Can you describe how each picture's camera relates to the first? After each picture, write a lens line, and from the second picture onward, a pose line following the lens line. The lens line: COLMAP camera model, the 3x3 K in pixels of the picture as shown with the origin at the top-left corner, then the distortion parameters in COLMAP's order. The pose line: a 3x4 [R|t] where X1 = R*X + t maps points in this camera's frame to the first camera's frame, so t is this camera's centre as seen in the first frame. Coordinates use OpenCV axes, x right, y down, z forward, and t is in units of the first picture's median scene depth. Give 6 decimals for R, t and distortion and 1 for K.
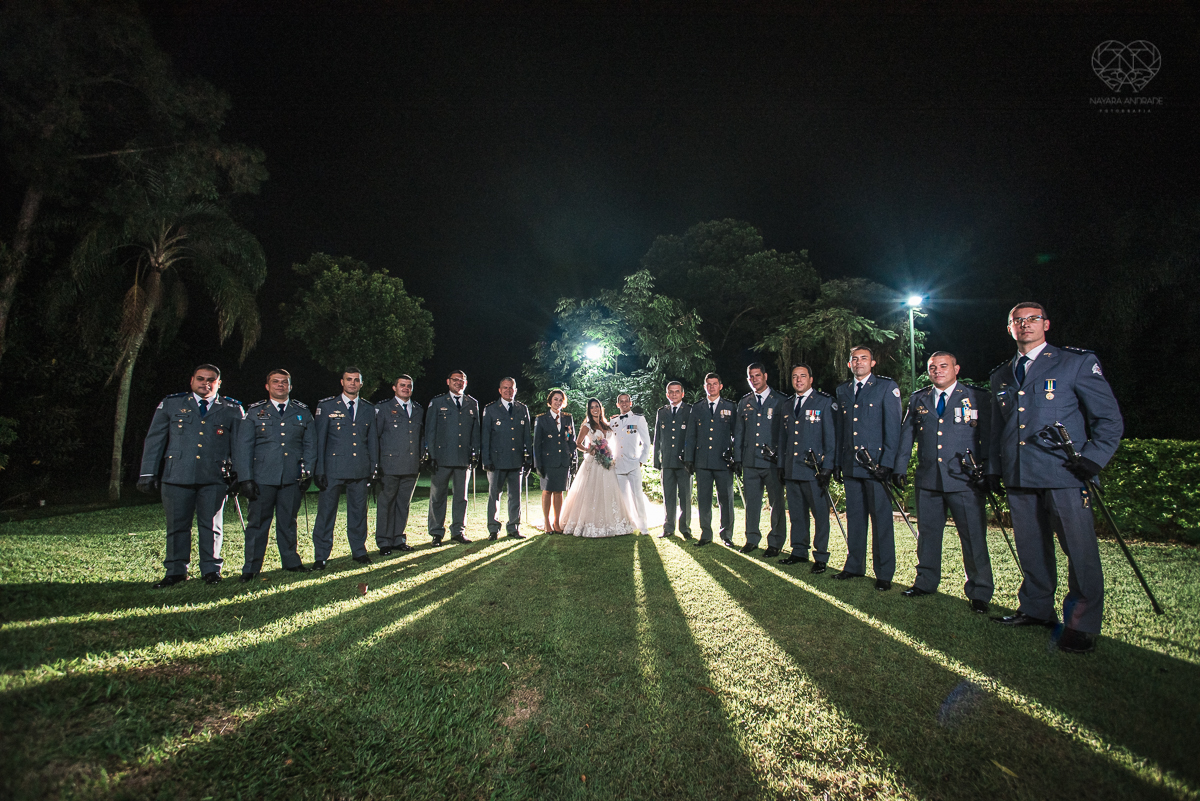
lens RADIAL K [[497.6, 0, 601.8], [0, 497.6, 369.8], [0, 0, 1]] dist [-0.056149, 0.030242]
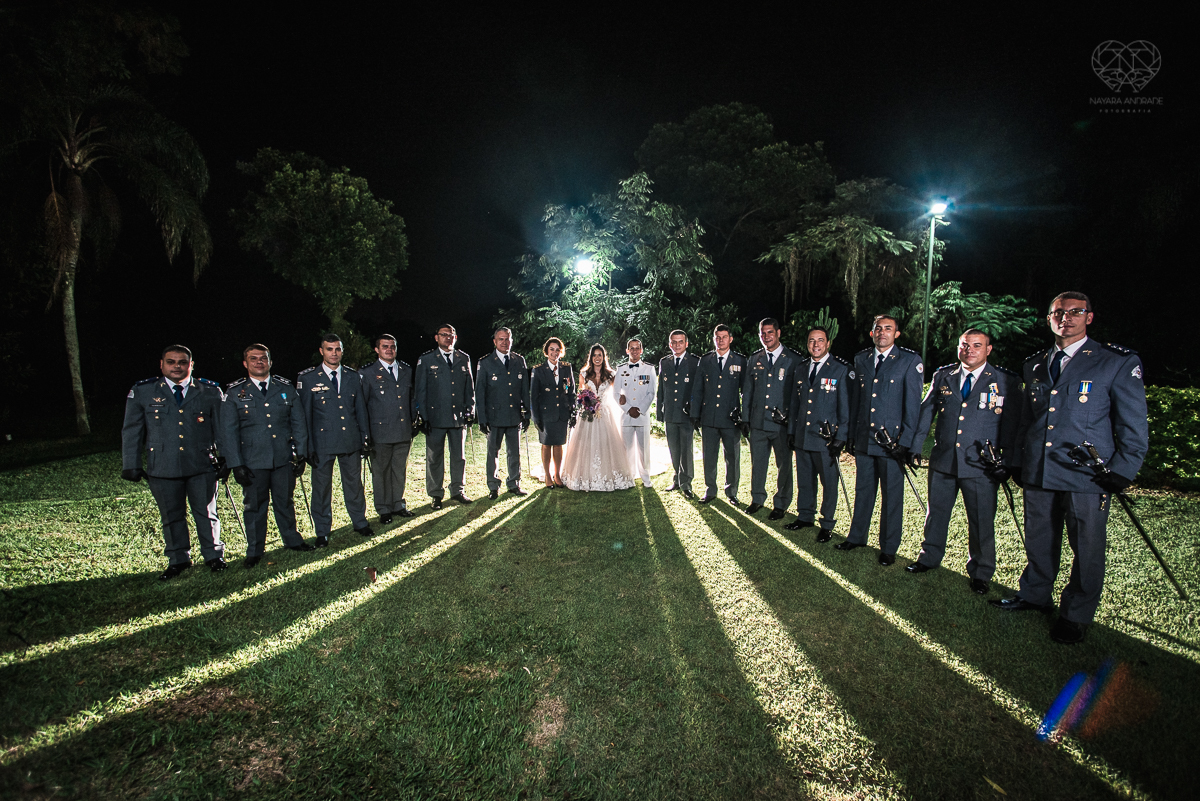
lens RADIAL K [[530.9, 0, 600.4], [0, 530.9, 360.9], [0, 0, 1]] dist [-0.054704, 0.030559]
pose [[0.999676, -0.014795, 0.020706, -0.032559], [0.010478, 0.980765, 0.194910, -0.153586], [-0.023191, -0.194630, 0.980603, 0.022982]]
